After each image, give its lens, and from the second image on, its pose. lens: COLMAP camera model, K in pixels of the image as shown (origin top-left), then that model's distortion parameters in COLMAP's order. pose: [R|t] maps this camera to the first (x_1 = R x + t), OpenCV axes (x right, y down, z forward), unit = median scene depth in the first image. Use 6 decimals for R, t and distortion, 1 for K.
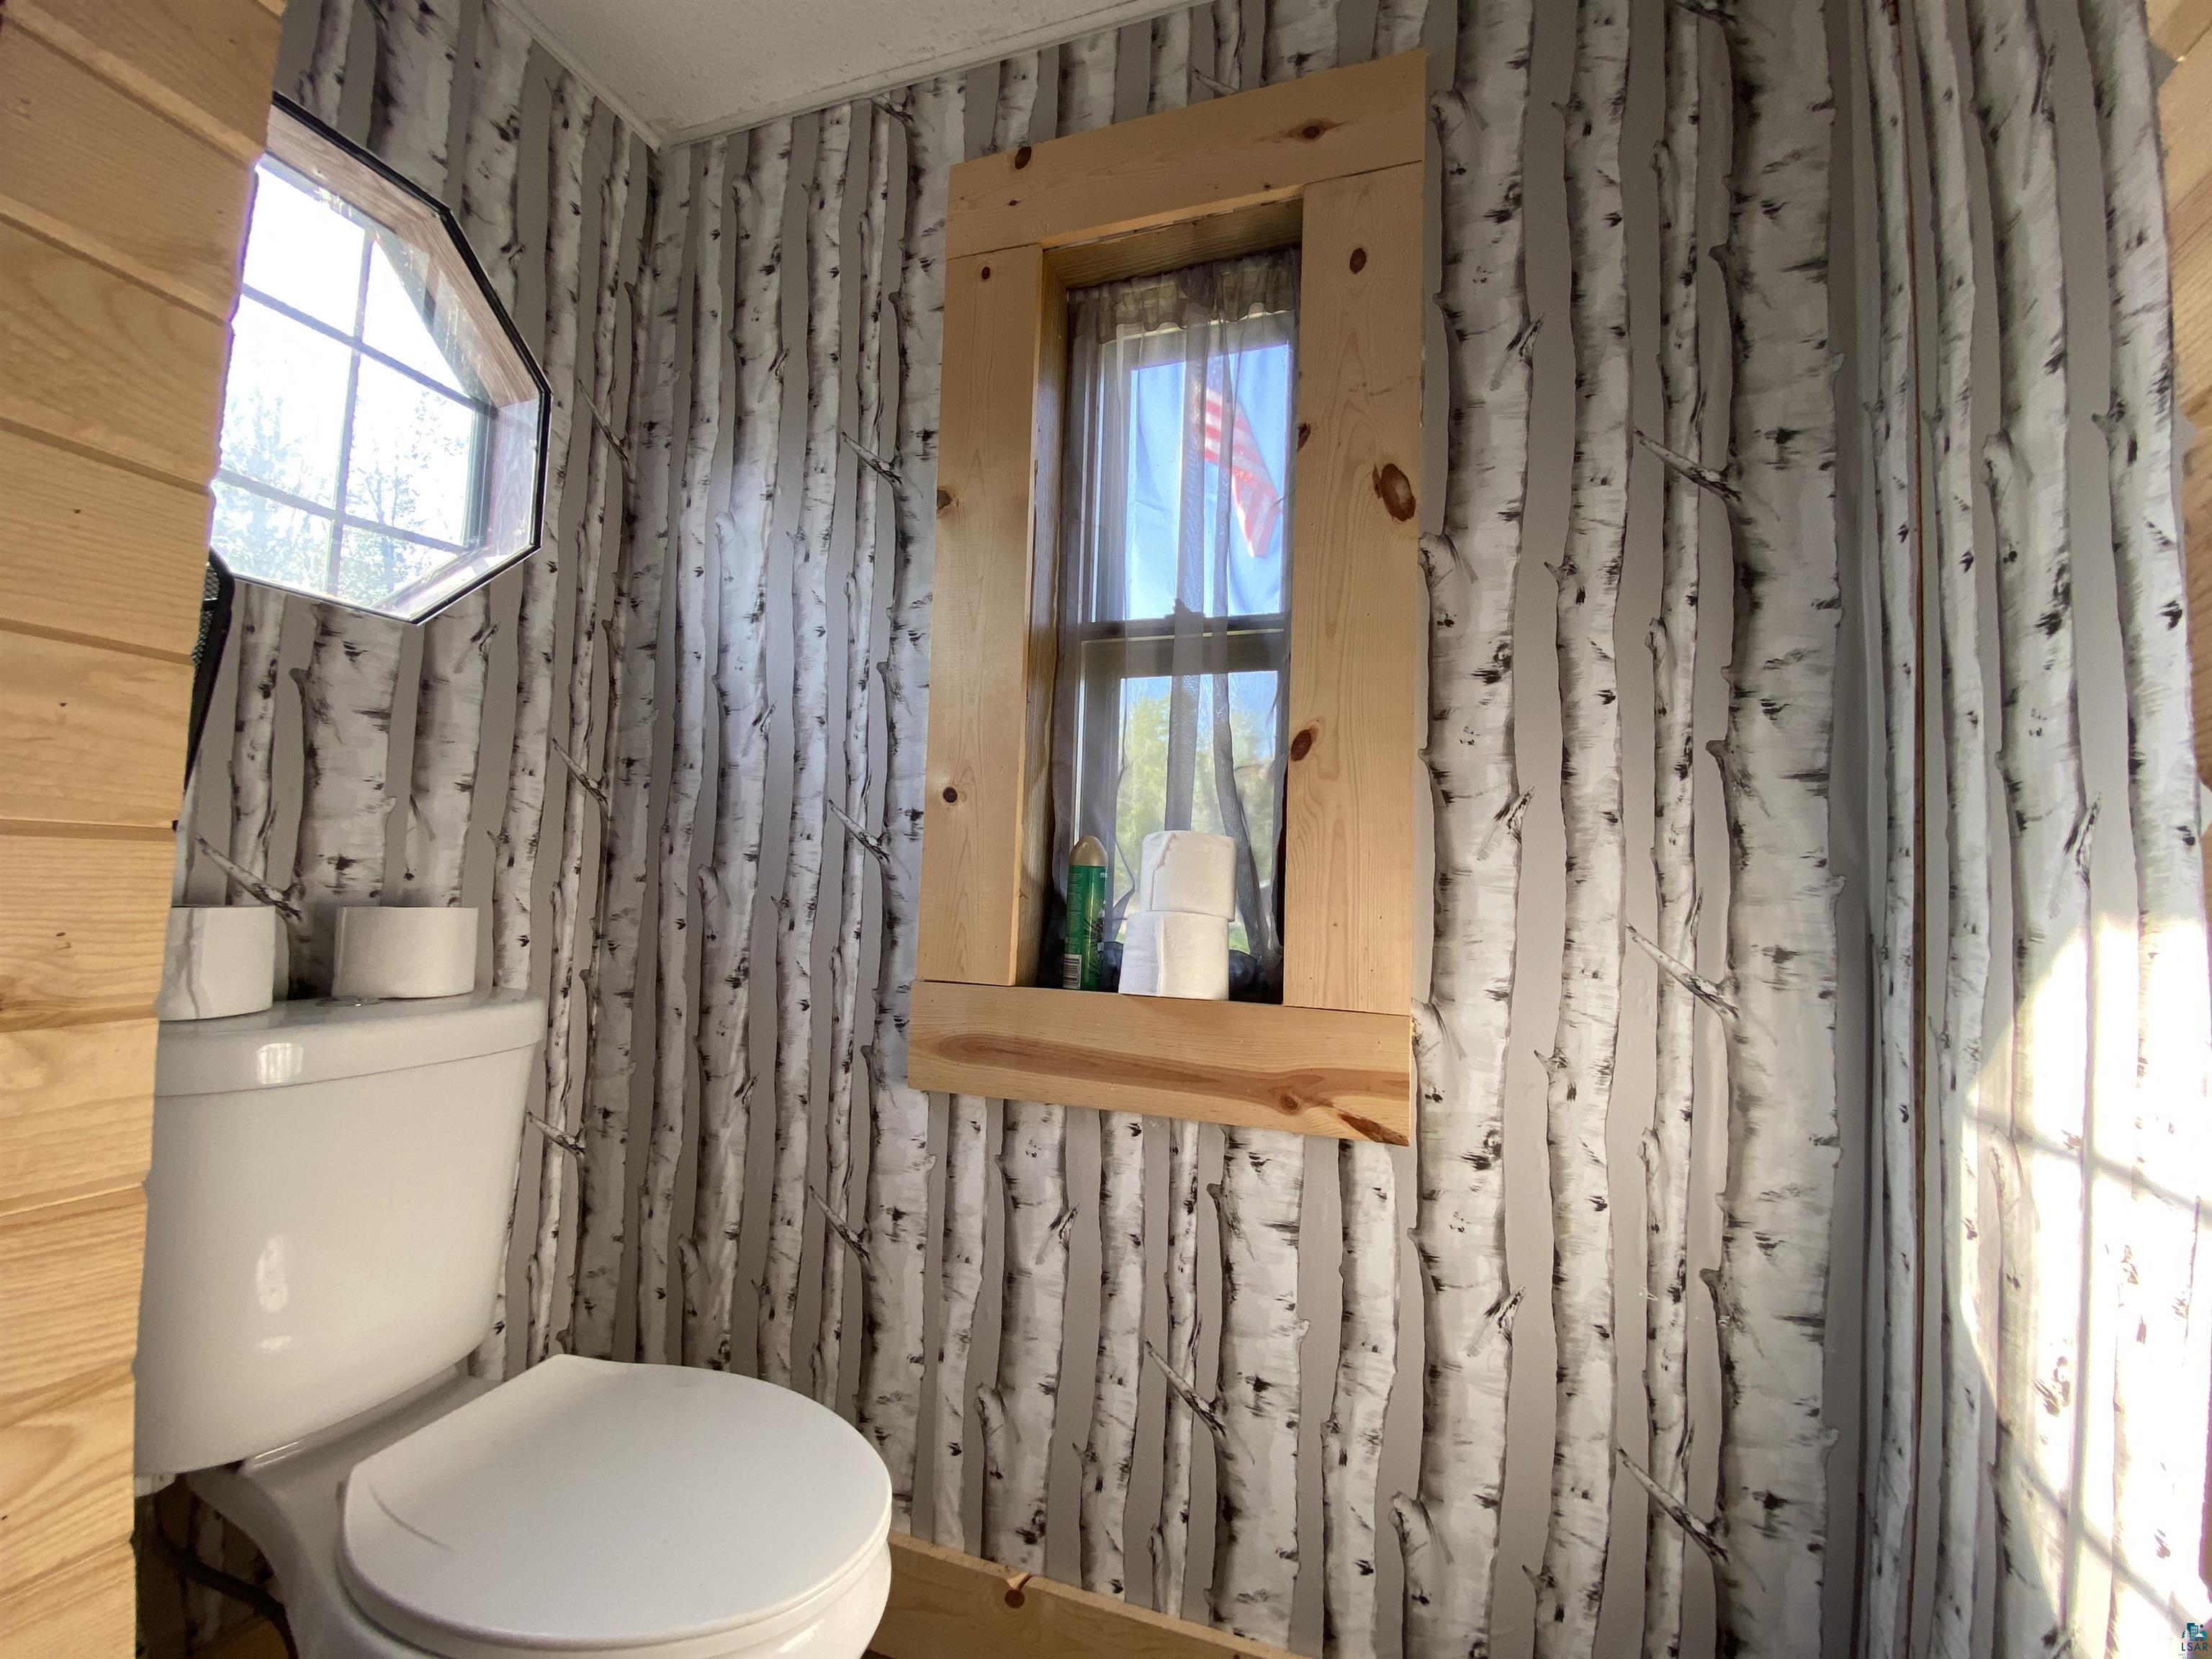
lens RADIAL K [[894.6, 0, 1122.7], [0, 894.6, 826.0], [0, 0, 1]] dist [0.006845, -0.014436]
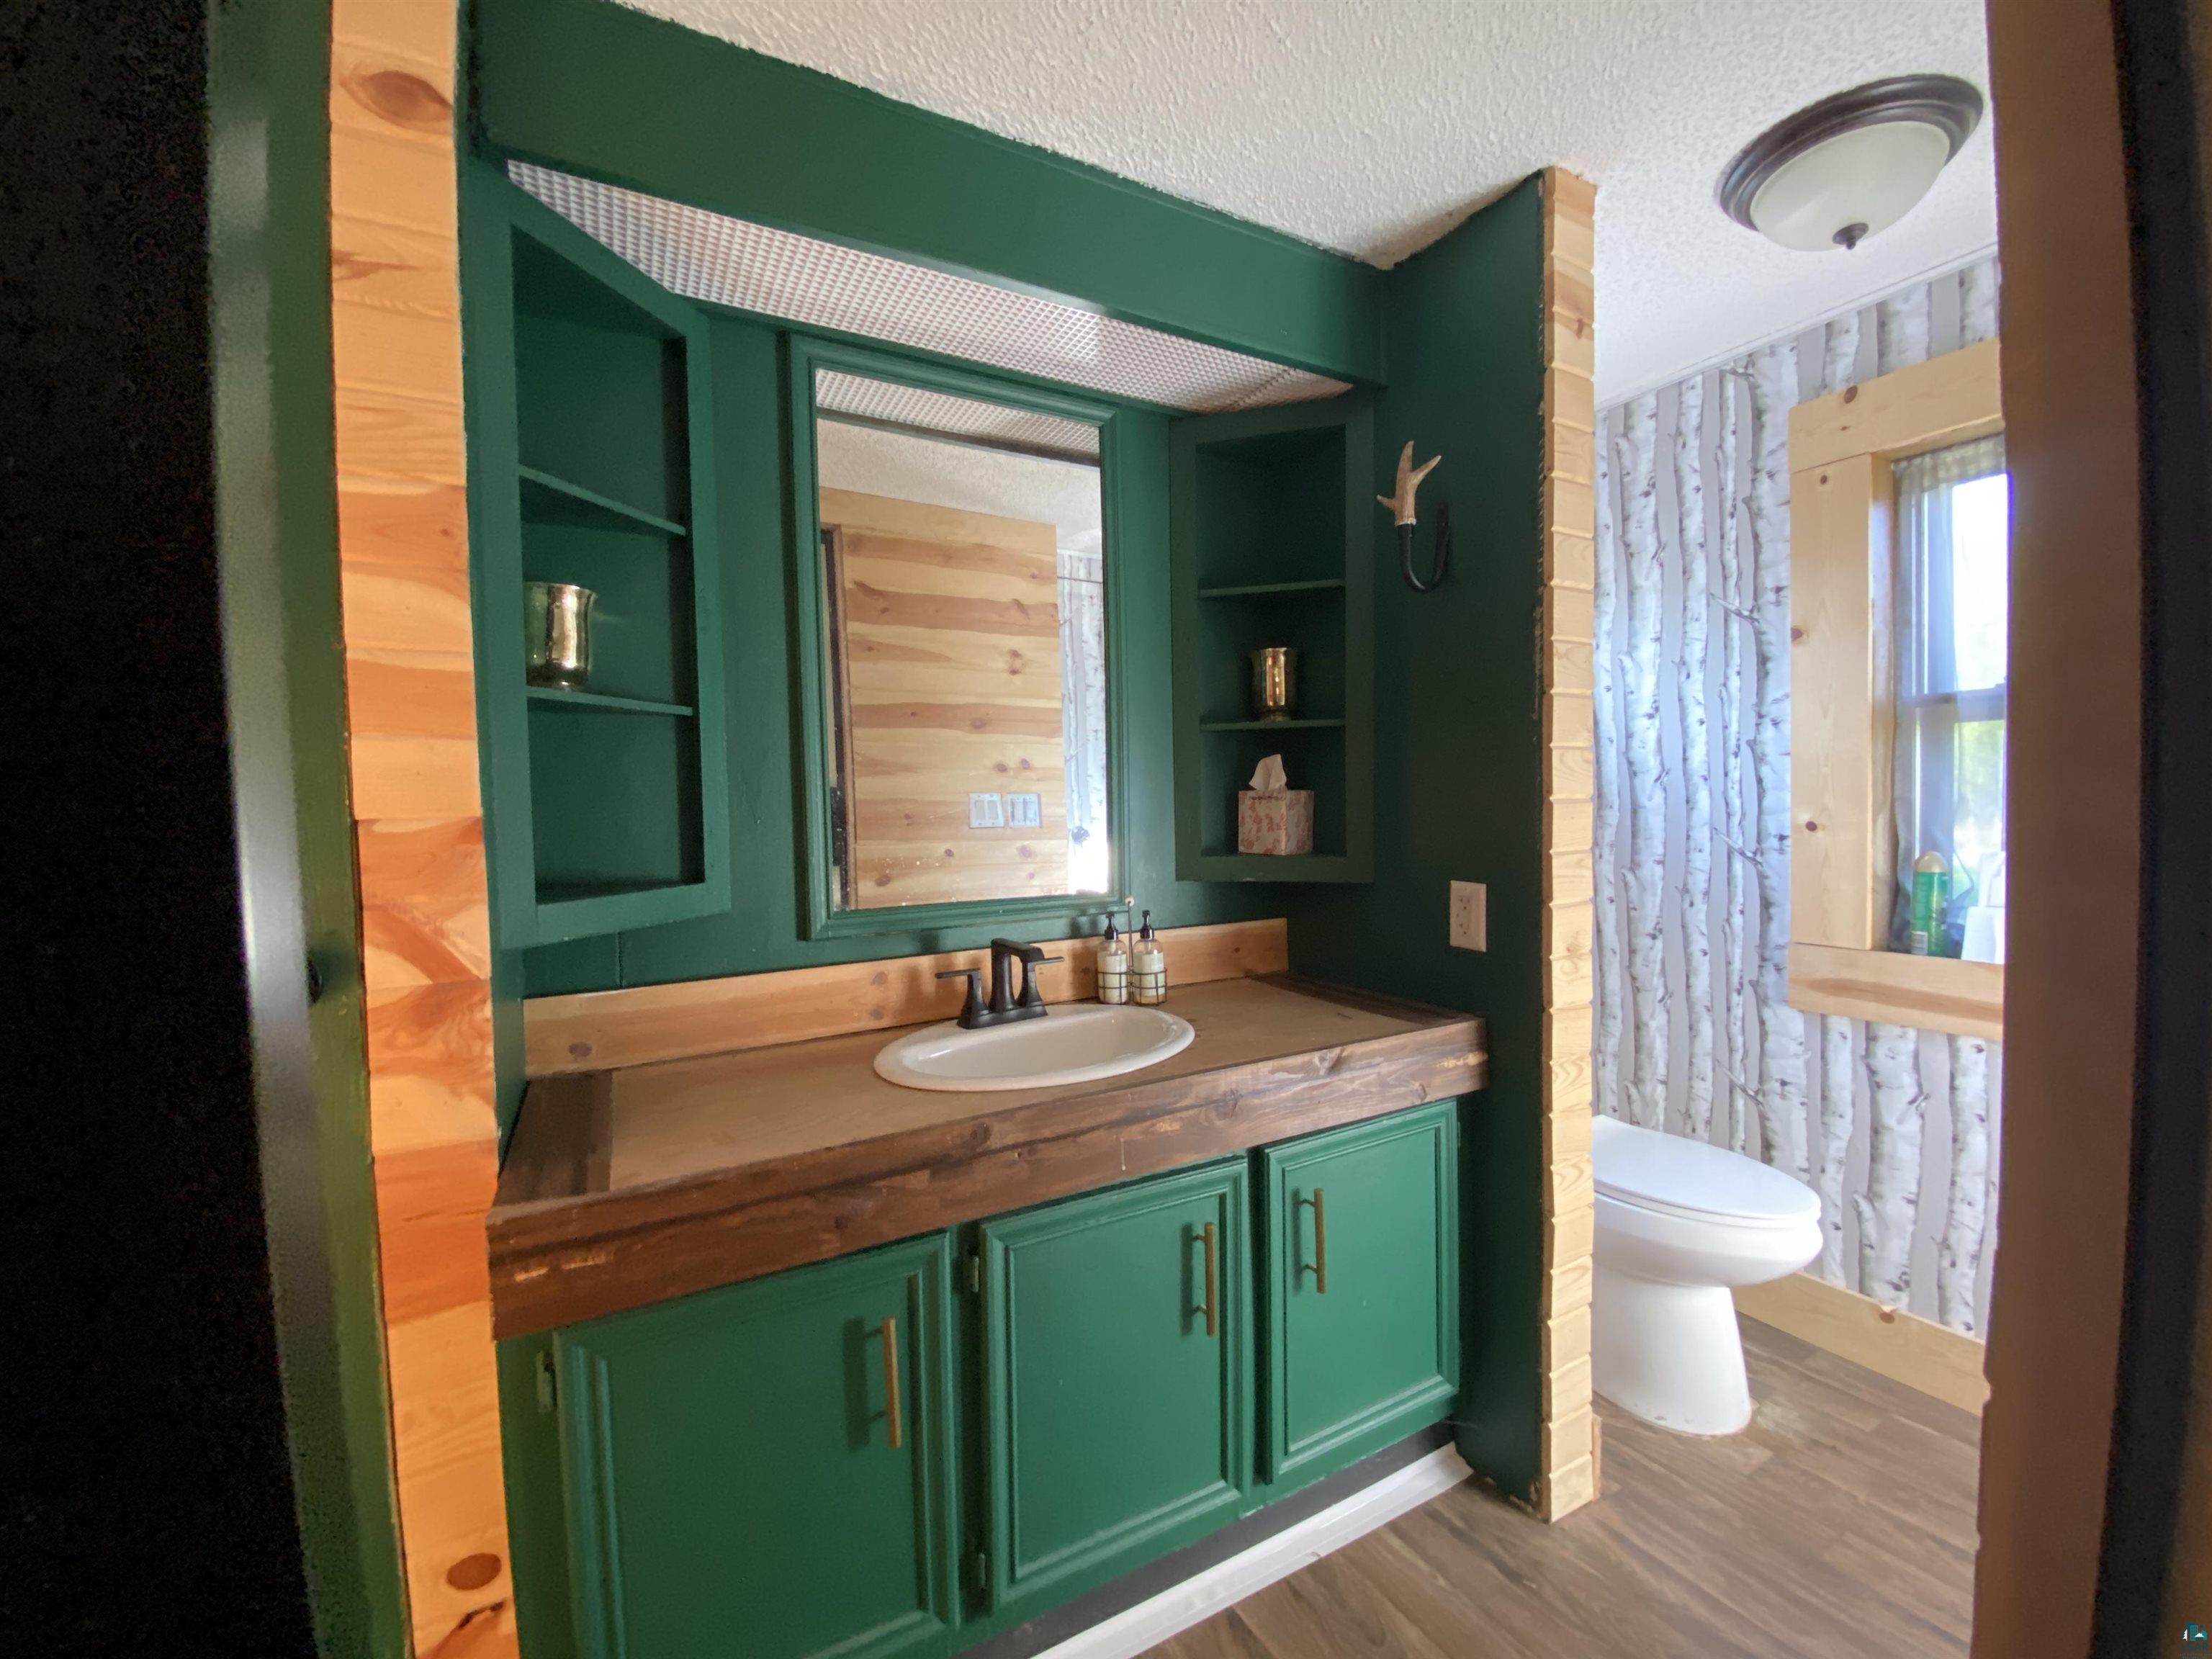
lens RADIAL K [[894.6, 0, 1115.0], [0, 894.6, 823.9], [0, 0, 1]] dist [0.006845, -0.014436]
pose [[0.727225, -0.027844, -0.685834, -0.007214], [0.073110, 0.996635, 0.037060, -0.177370], [0.682494, -0.077092, 0.726814, -0.925038]]
